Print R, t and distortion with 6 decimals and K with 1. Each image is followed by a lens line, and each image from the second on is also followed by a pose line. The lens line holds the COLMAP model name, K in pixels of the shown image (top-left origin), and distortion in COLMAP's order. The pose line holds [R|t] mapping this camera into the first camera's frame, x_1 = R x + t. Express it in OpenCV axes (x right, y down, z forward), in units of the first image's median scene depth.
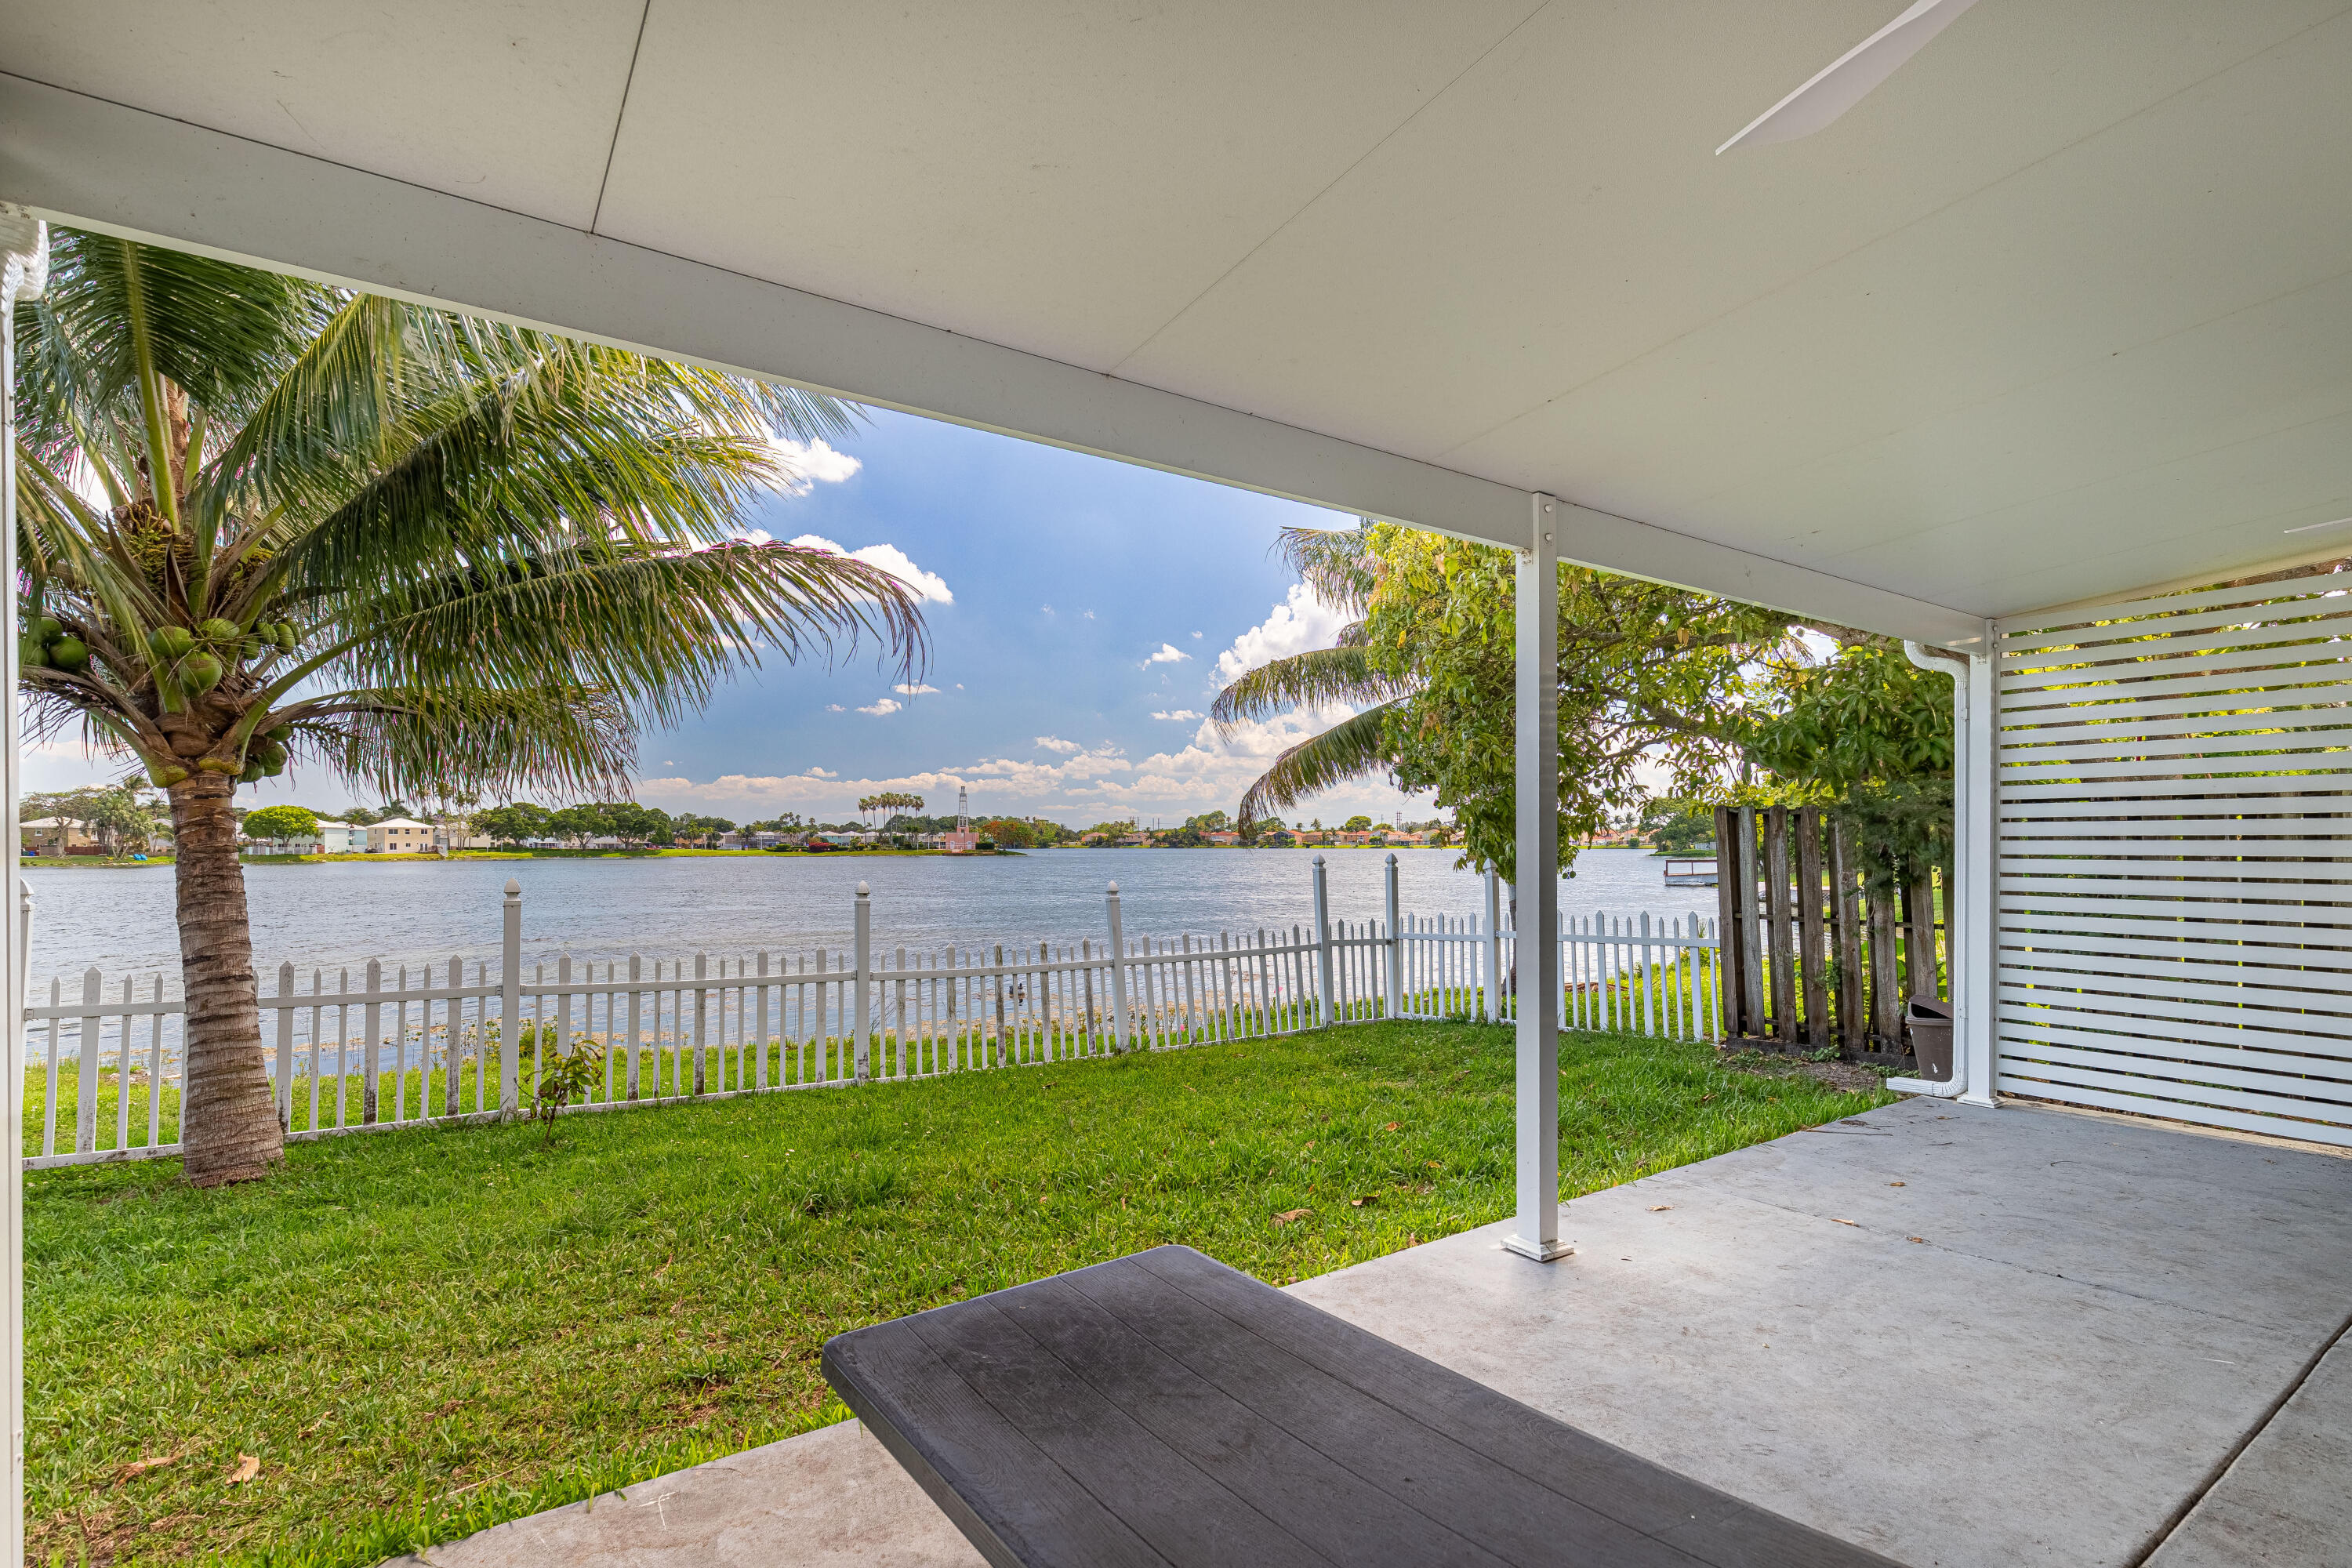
lens RADIAL K [[1136.0, 0, 1154.8], [0, 1136.0, 816.8], [0, 0, 1]] dist [0.002019, -0.000443]
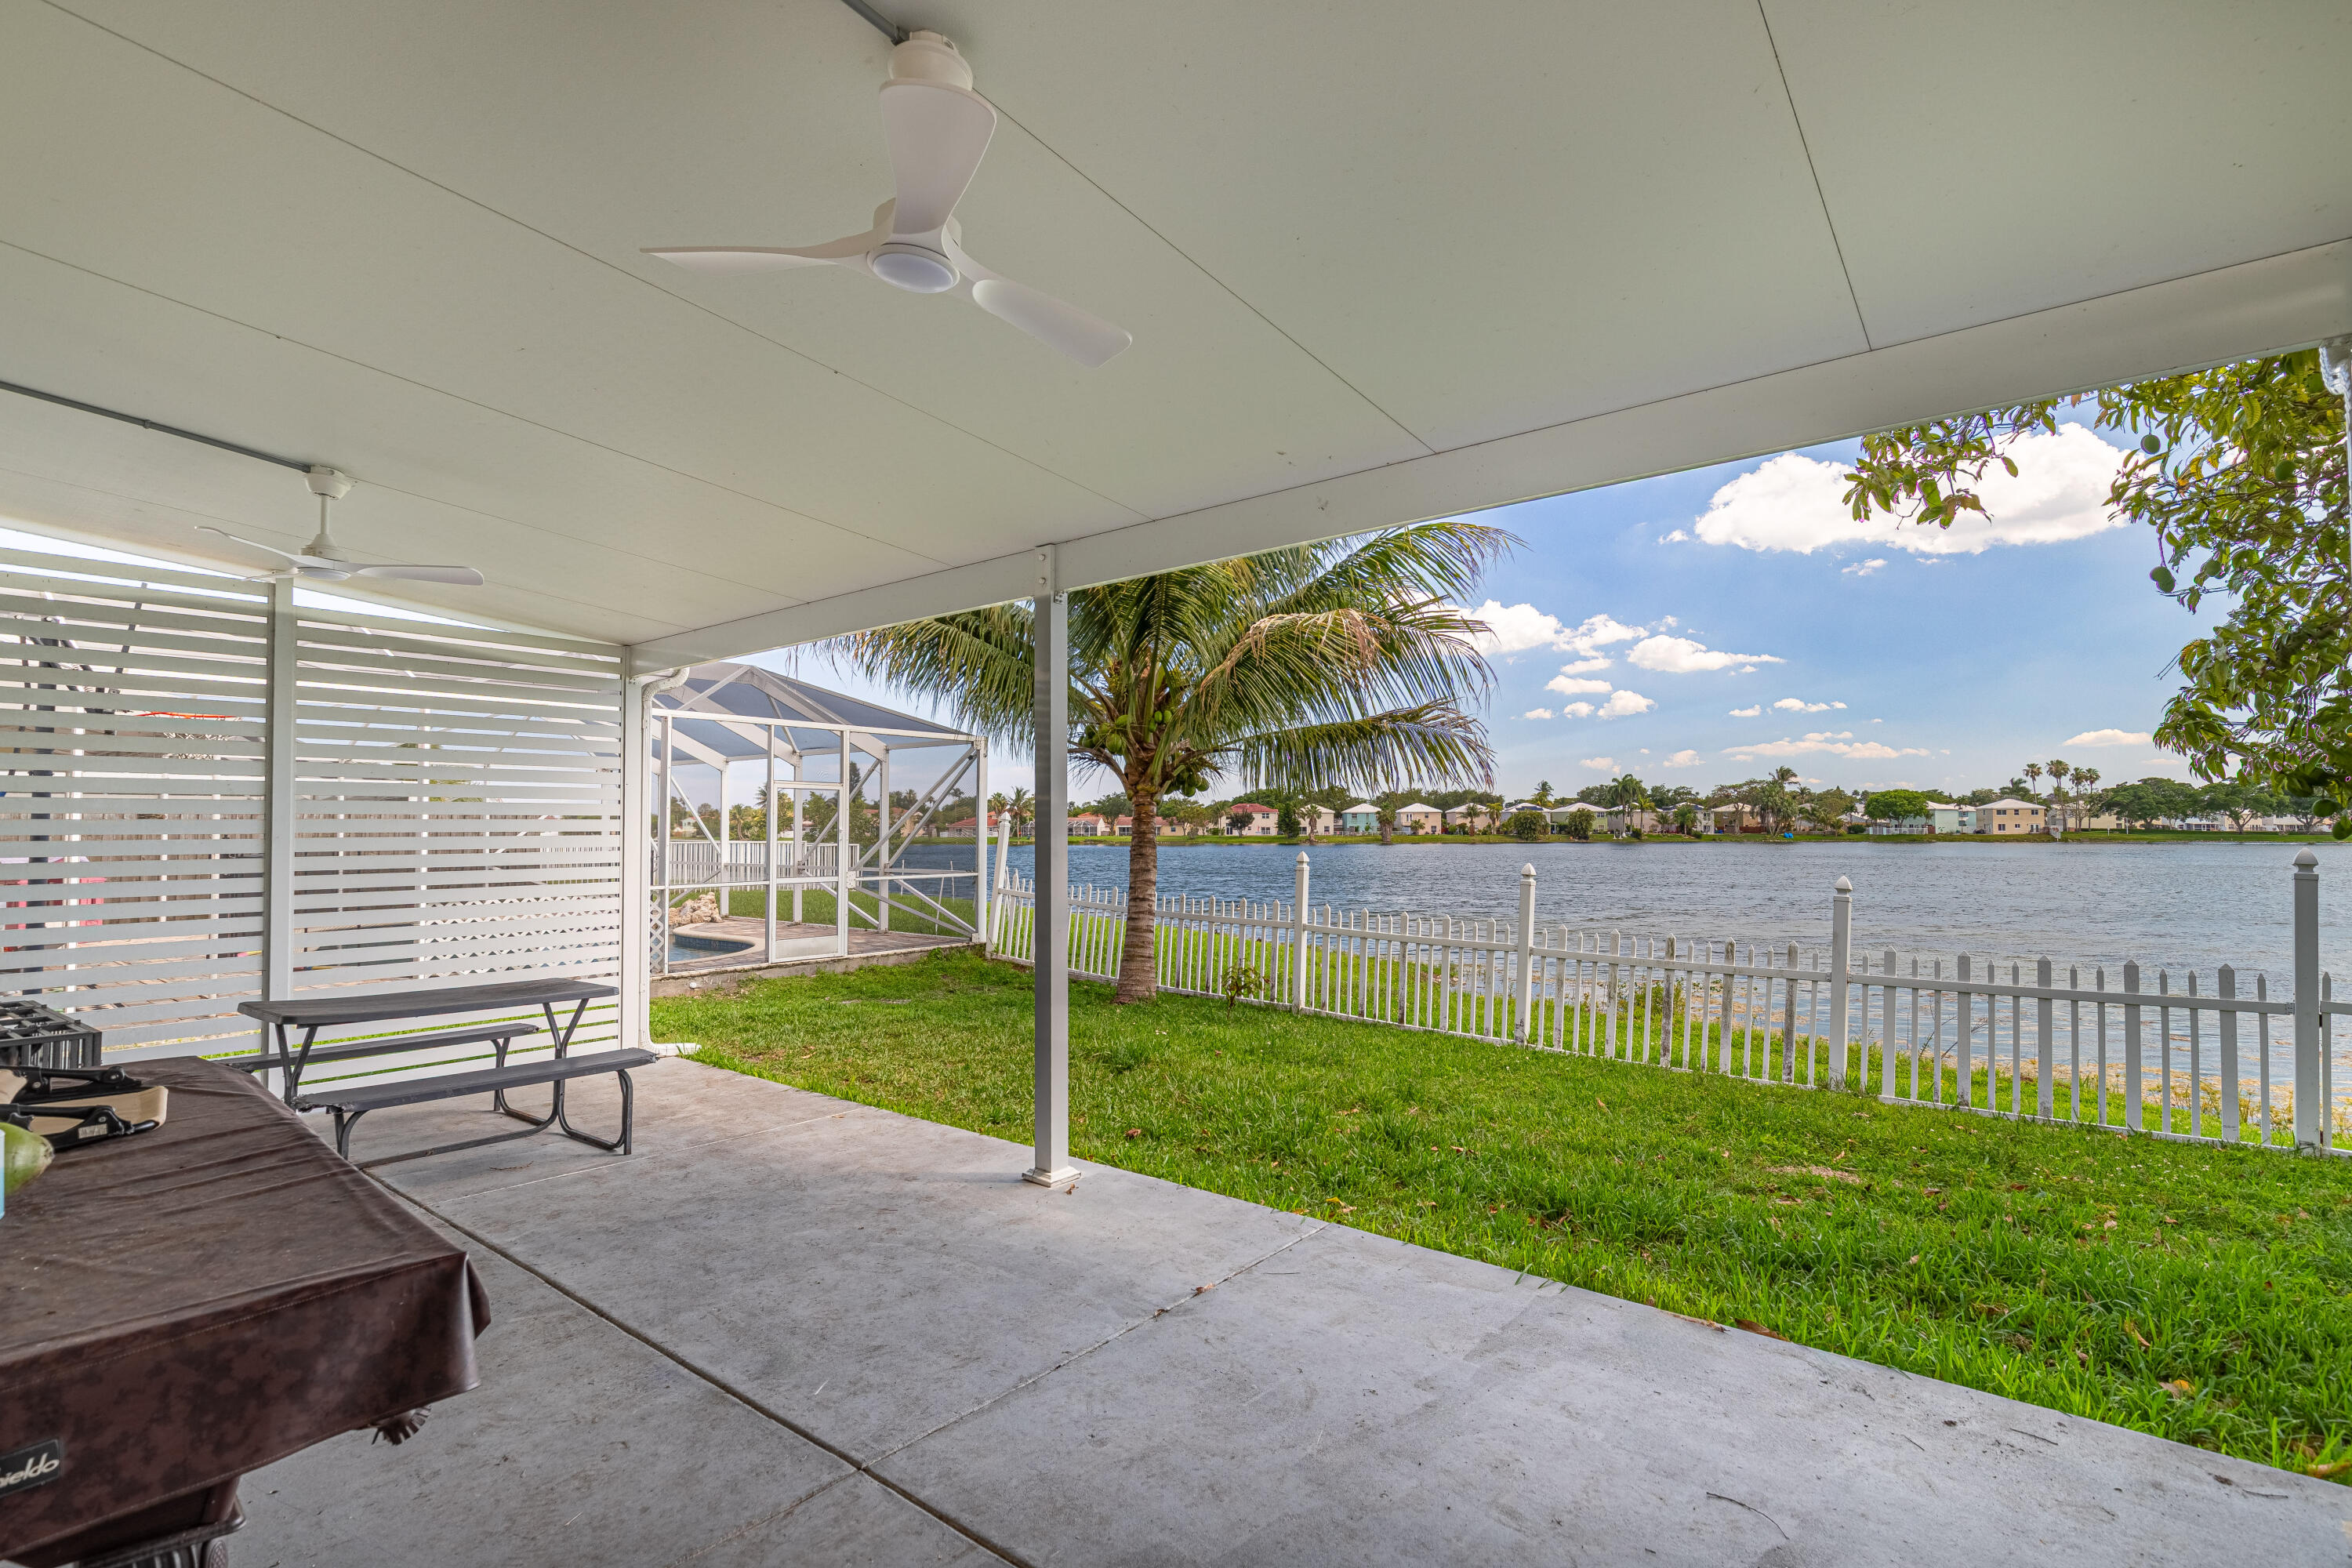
lens RADIAL K [[1136.0, 0, 1154.8], [0, 1136.0, 816.8], [0, 0, 1]] dist [0.002019, -0.000443]
pose [[0.258477, -0.005831, -0.966000, 0.089880], [0.022530, 0.999746, -0.000007, 0.000687], [0.965755, -0.021762, 0.258543, 0.048550]]
